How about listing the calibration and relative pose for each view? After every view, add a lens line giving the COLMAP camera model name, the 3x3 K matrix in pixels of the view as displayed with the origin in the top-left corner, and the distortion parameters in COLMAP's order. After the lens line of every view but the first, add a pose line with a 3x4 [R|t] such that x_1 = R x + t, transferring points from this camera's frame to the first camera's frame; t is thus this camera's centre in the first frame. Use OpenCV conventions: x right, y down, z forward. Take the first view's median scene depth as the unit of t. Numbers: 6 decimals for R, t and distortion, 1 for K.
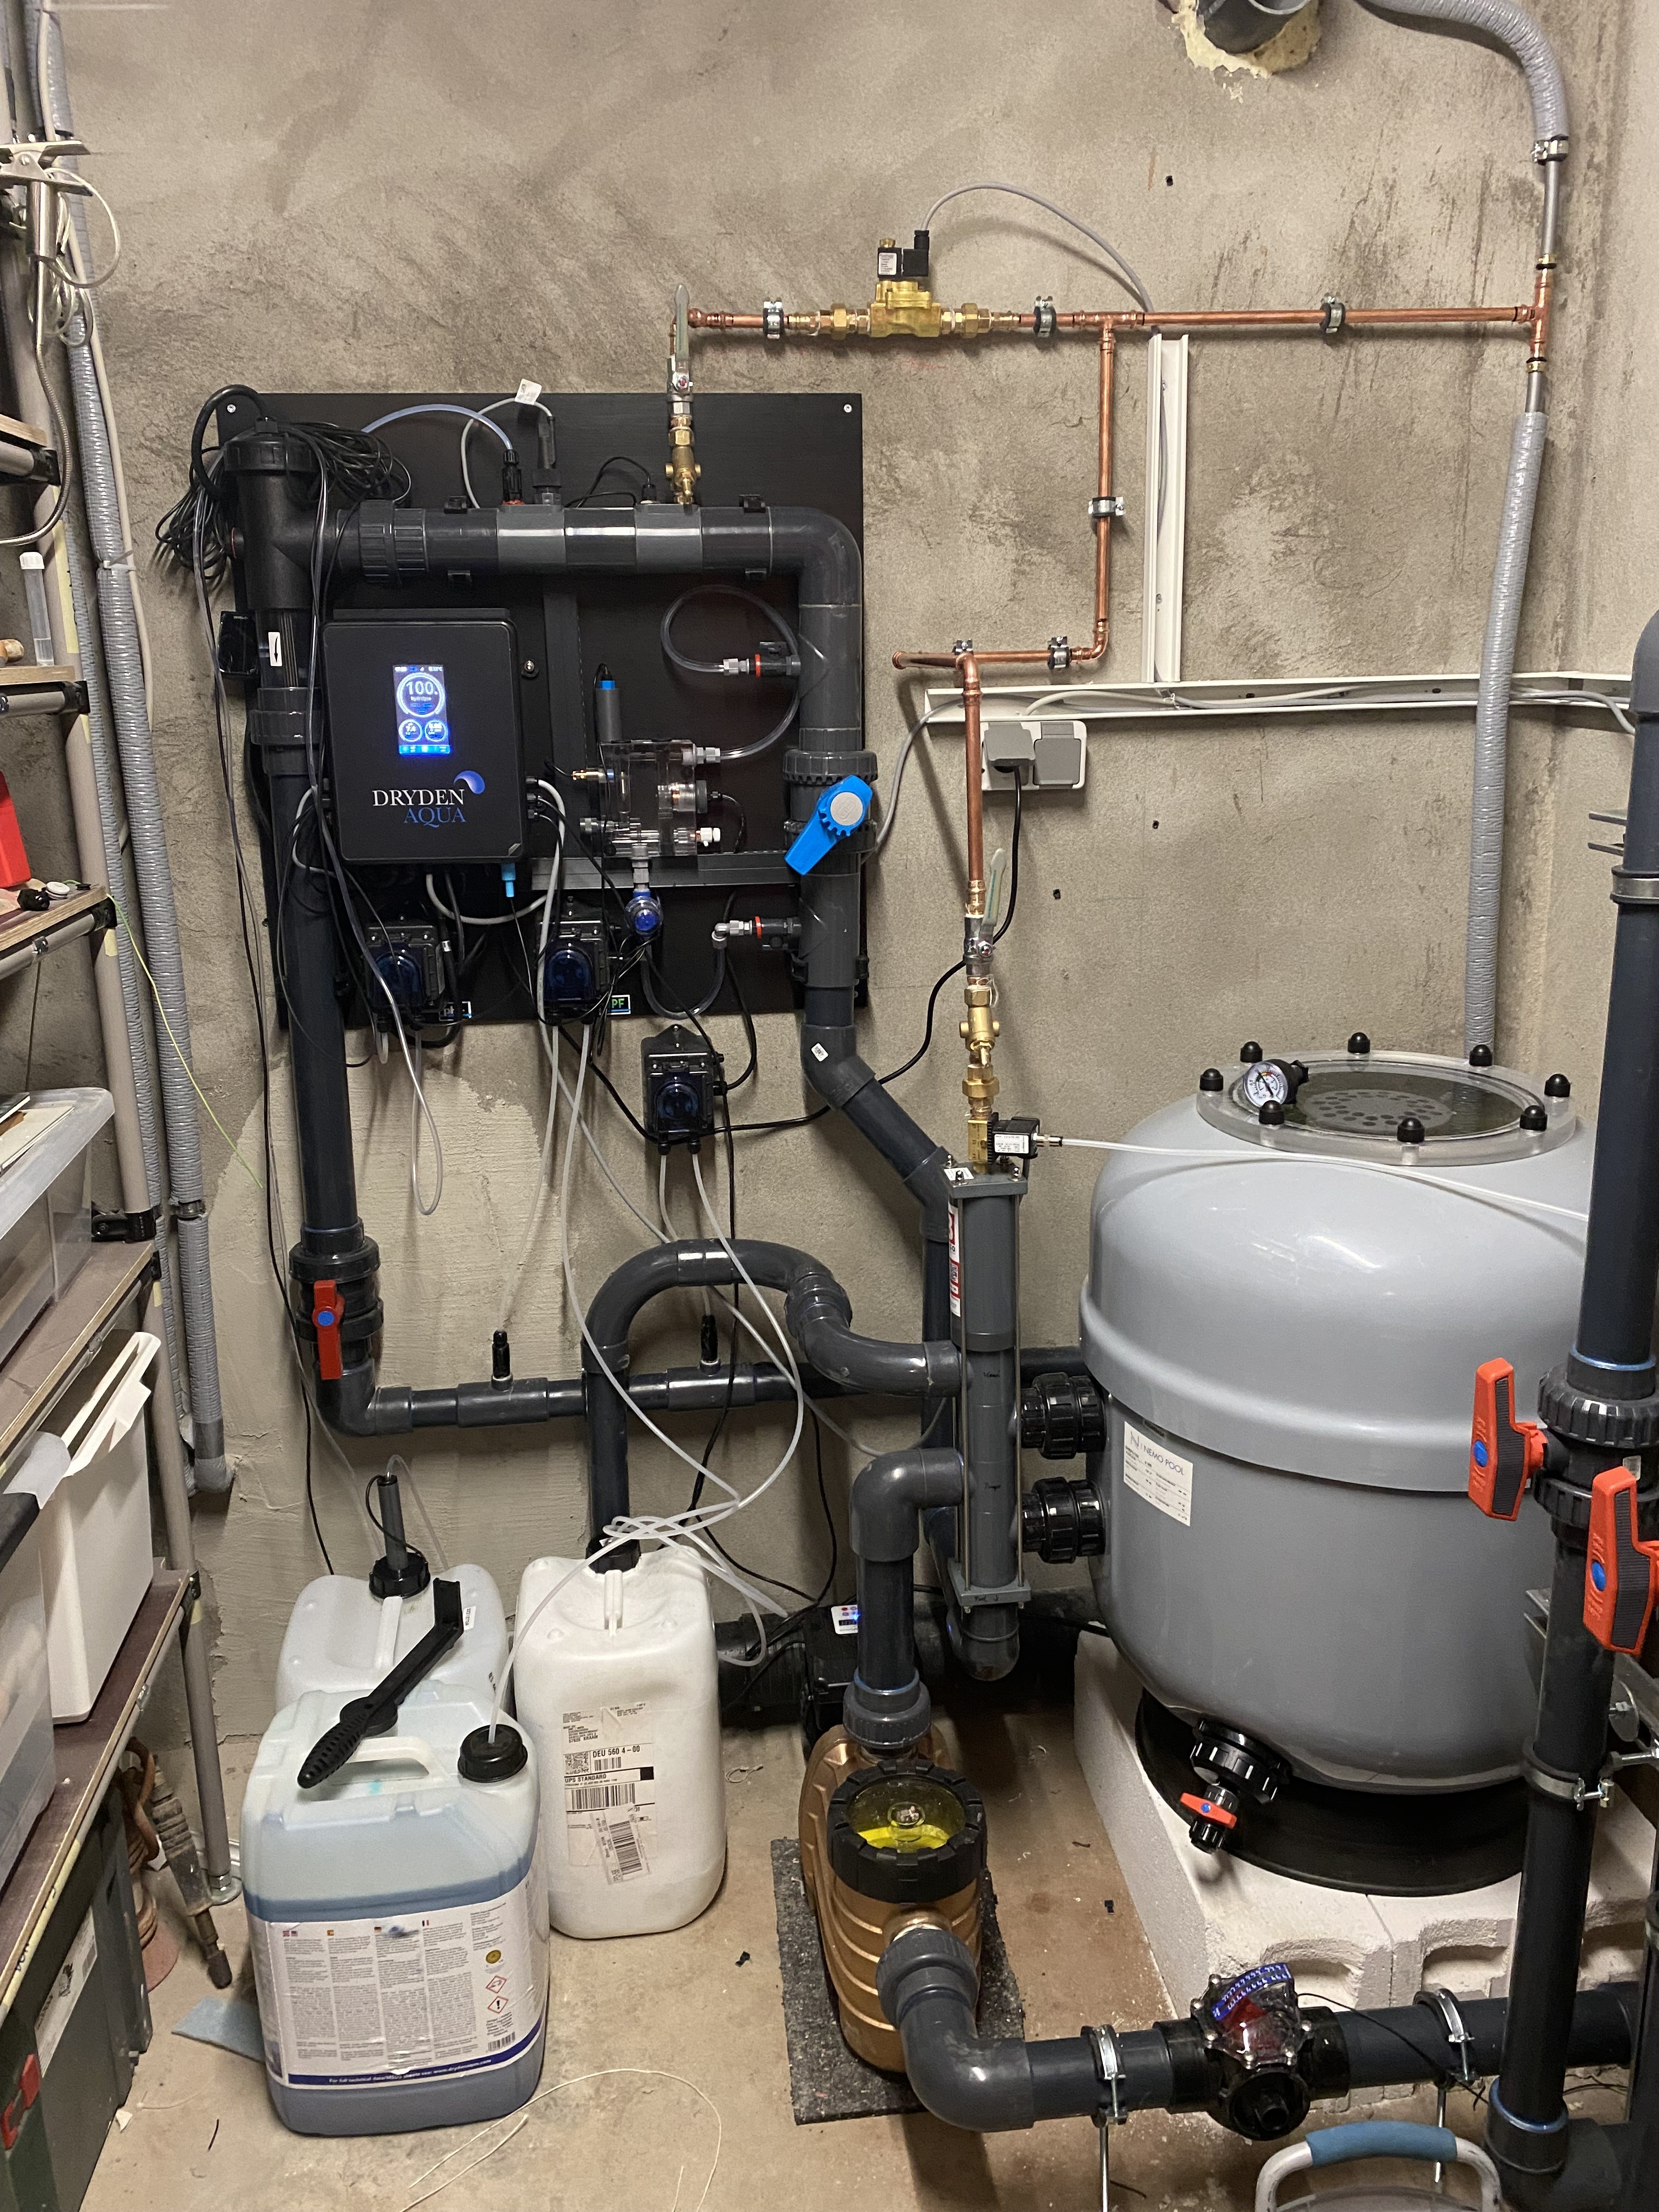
lens RADIAL K [[1737.2, 0, 835.4], [0, 1737.2, 1095.8], [0, 0, 1]] dist [0.016135, -0.004587]
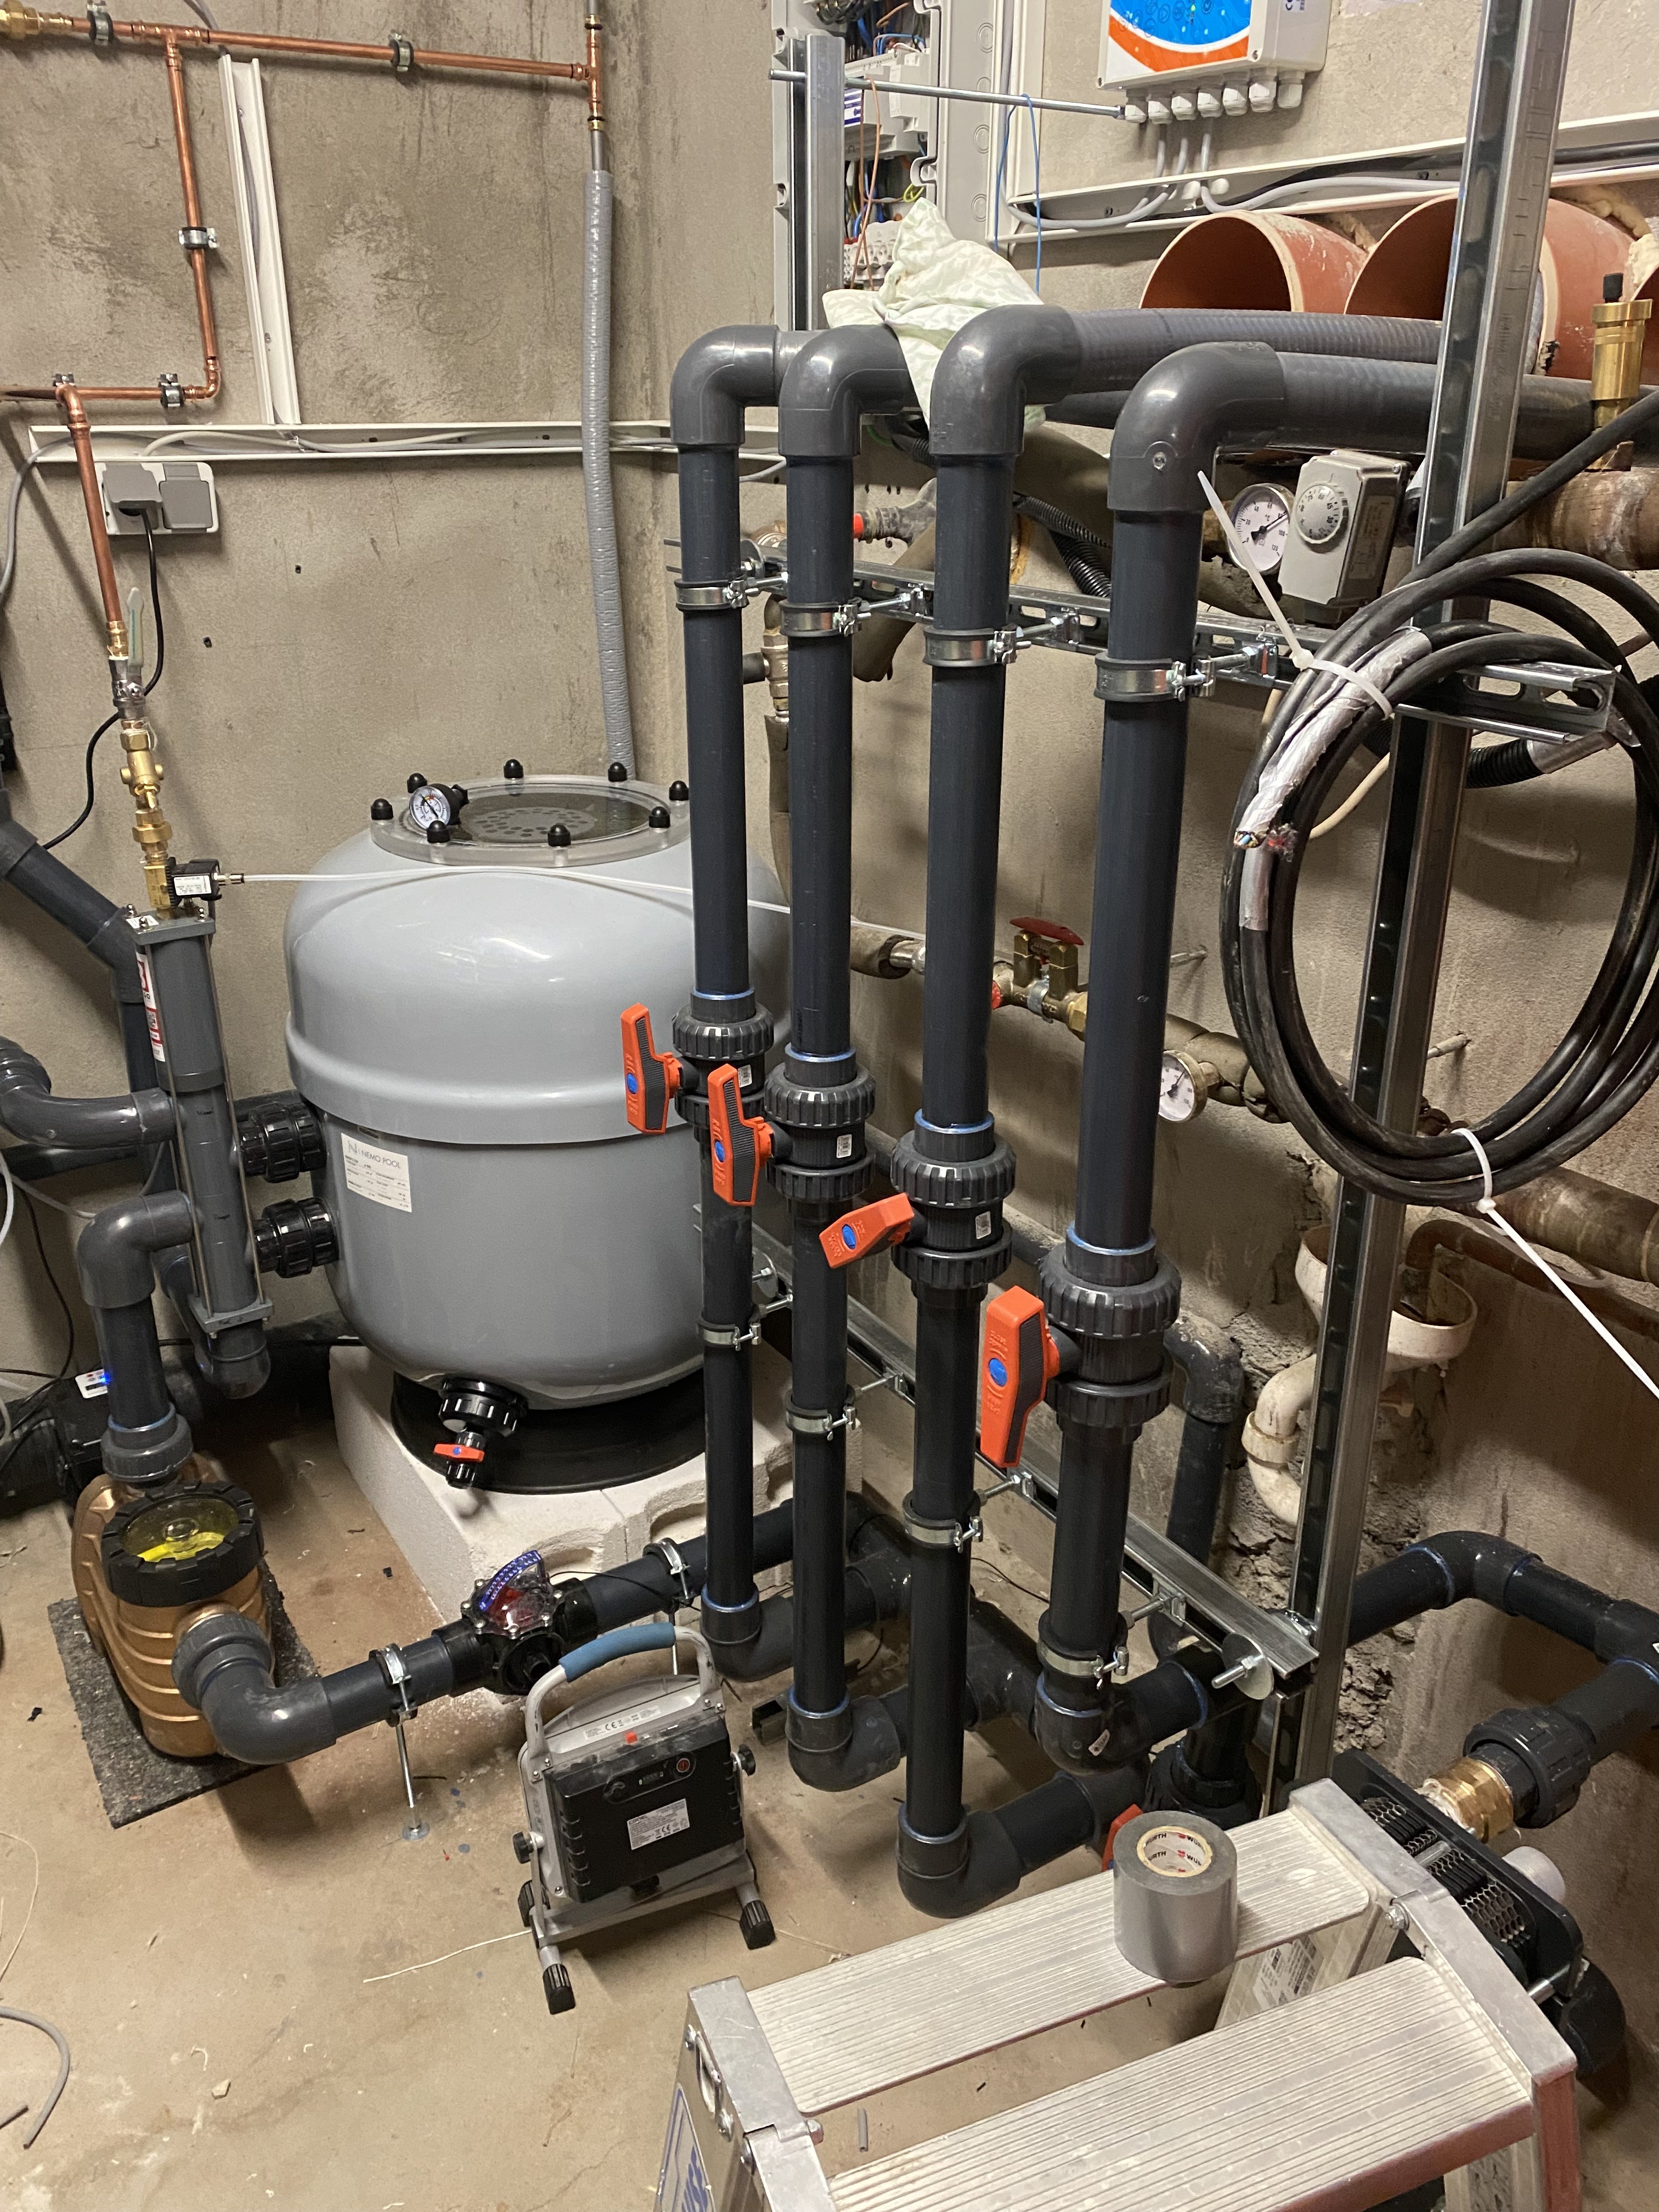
lens RADIAL K [[1737.2, 0, 835.4], [0, 1737.2, 1095.8], [0, 0, 1]] dist [0.016135, -0.004587]
pose [[0.896988, -0.147184, 0.416834, -0.005221], [0.093826, 0.984848, 0.145846, 0.032559], [-0.431984, -0.091713, 0.897206, -0.095544]]
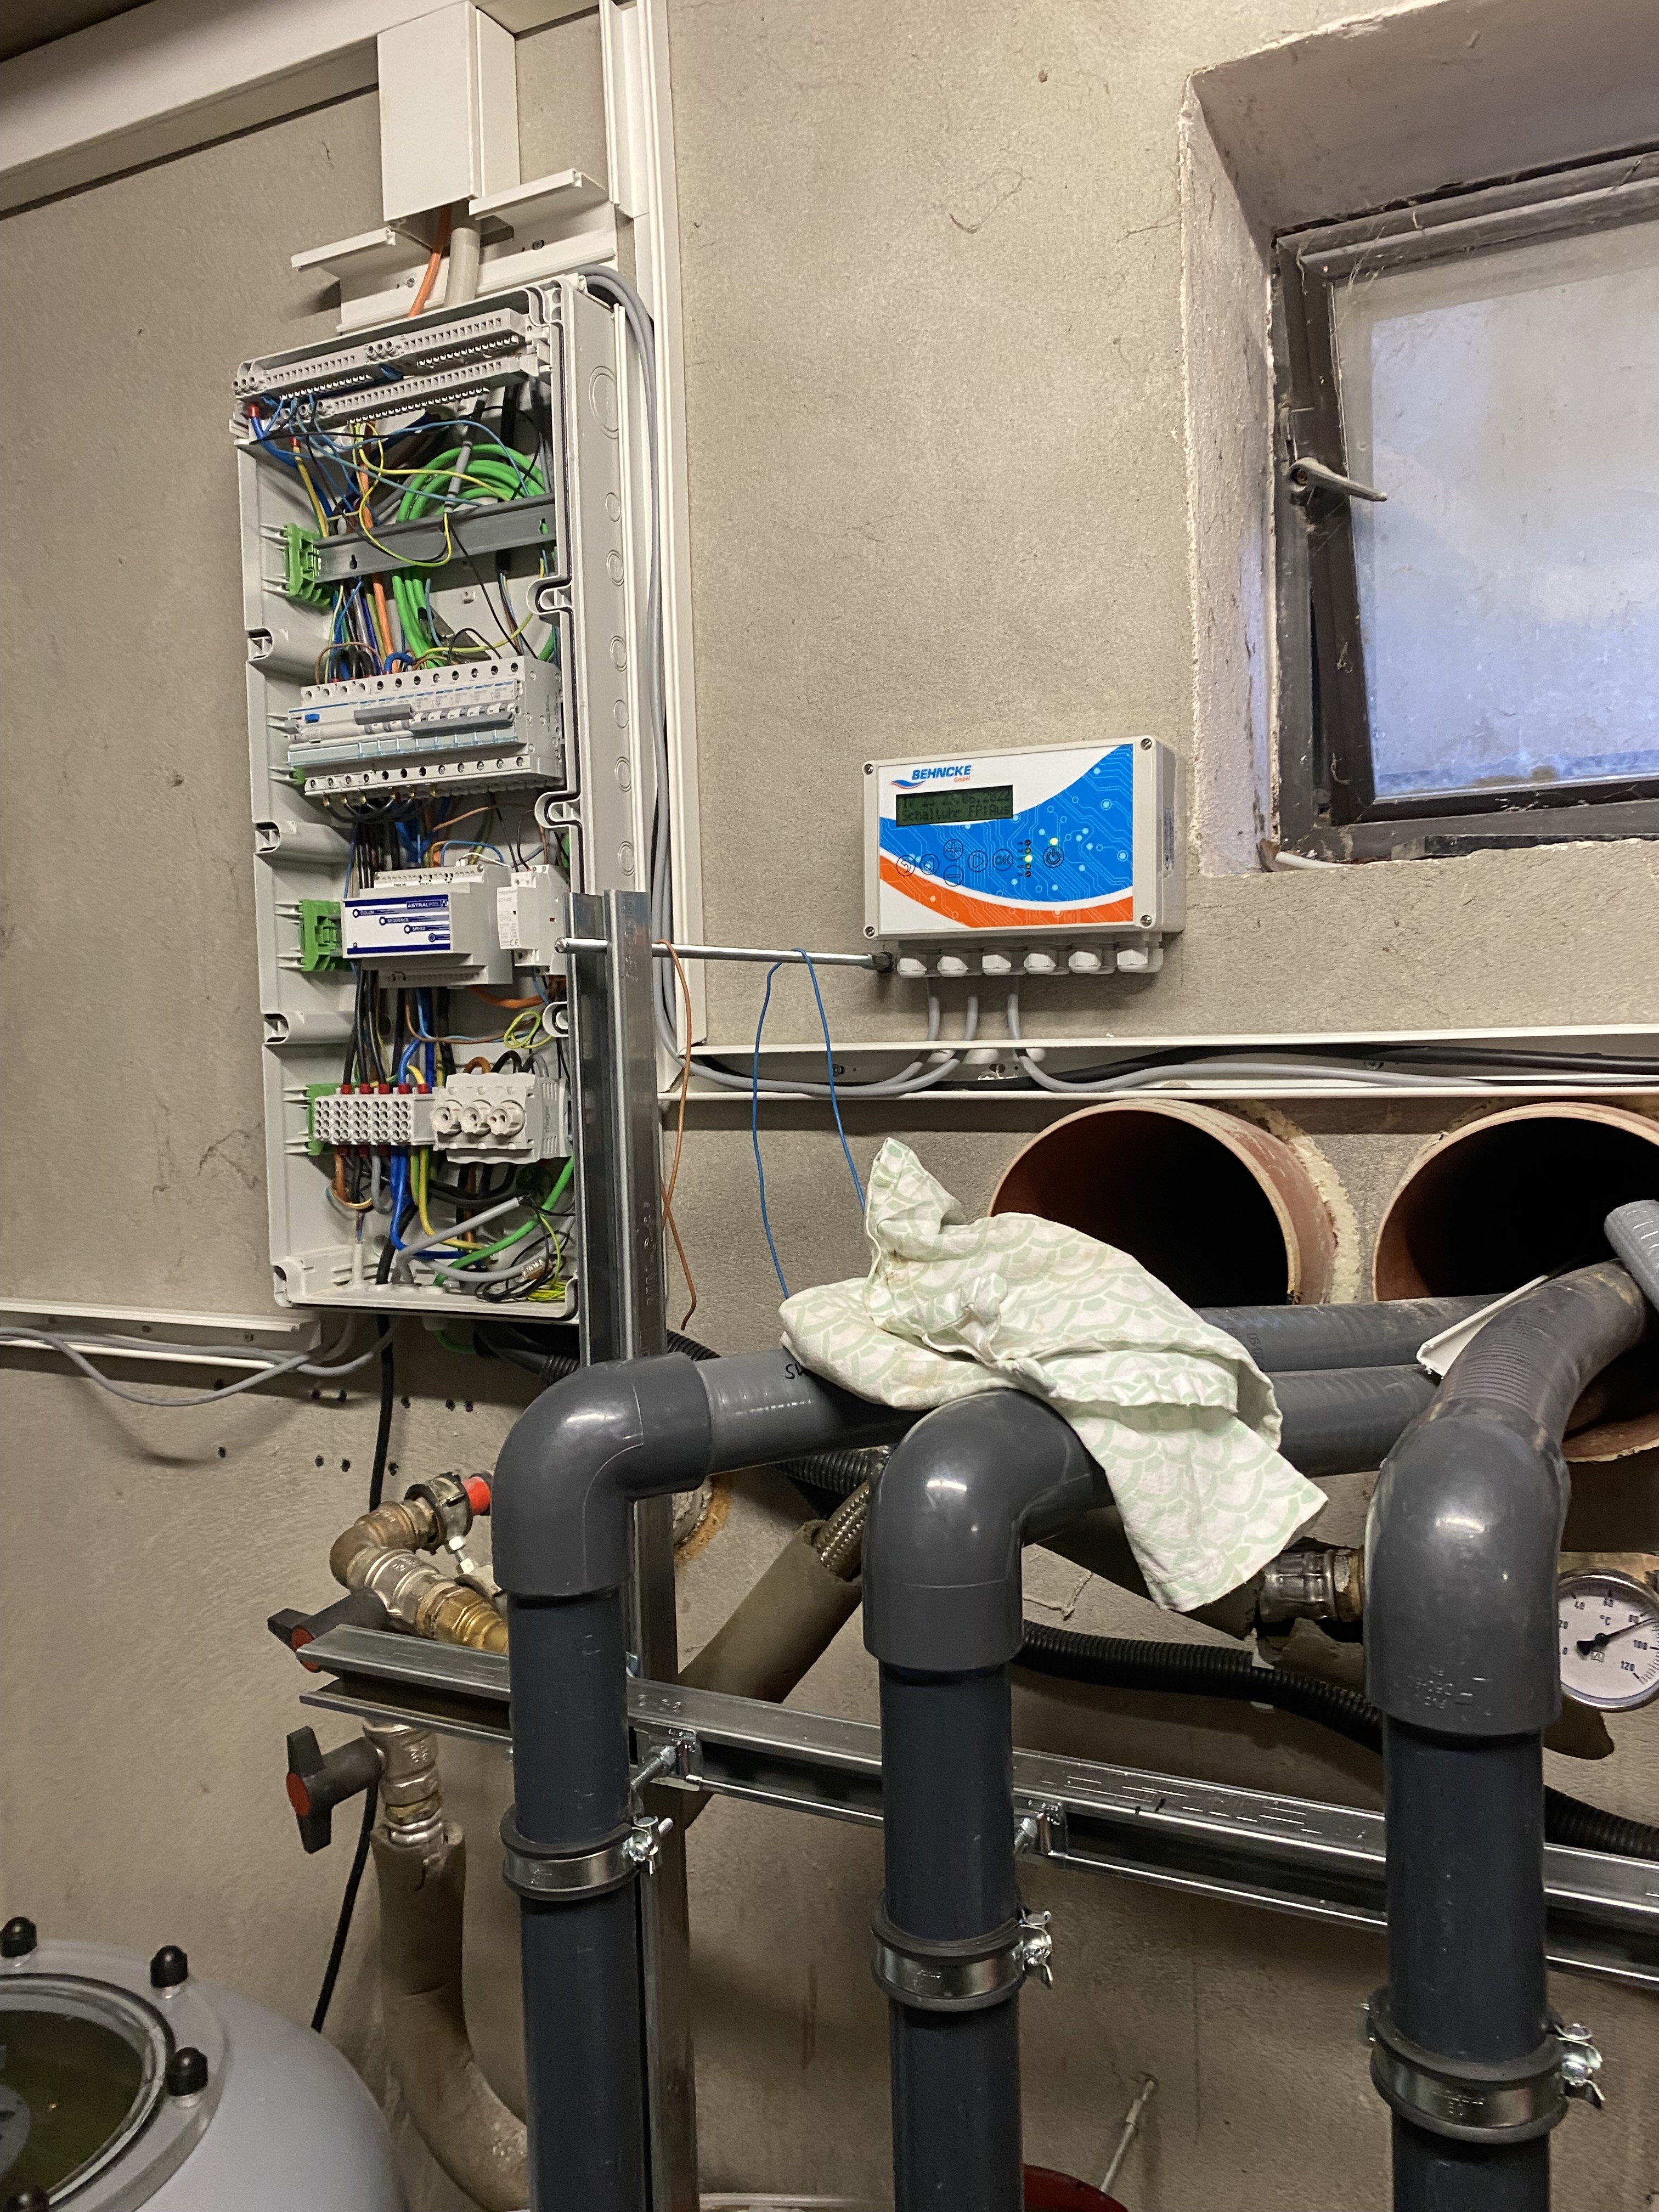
lens RADIAL K [[1737.2, 0, 835.4], [0, 1737.2, 1095.8], [0, 0, 1]] dist [0.016135, -0.004587]
pose [[0.569446, -0.023864, 0.821682, 0.008385], [0.226202, 0.965538, -0.128722, -0.182796], [-0.790294, 0.259166, 0.555220, 0.334629]]
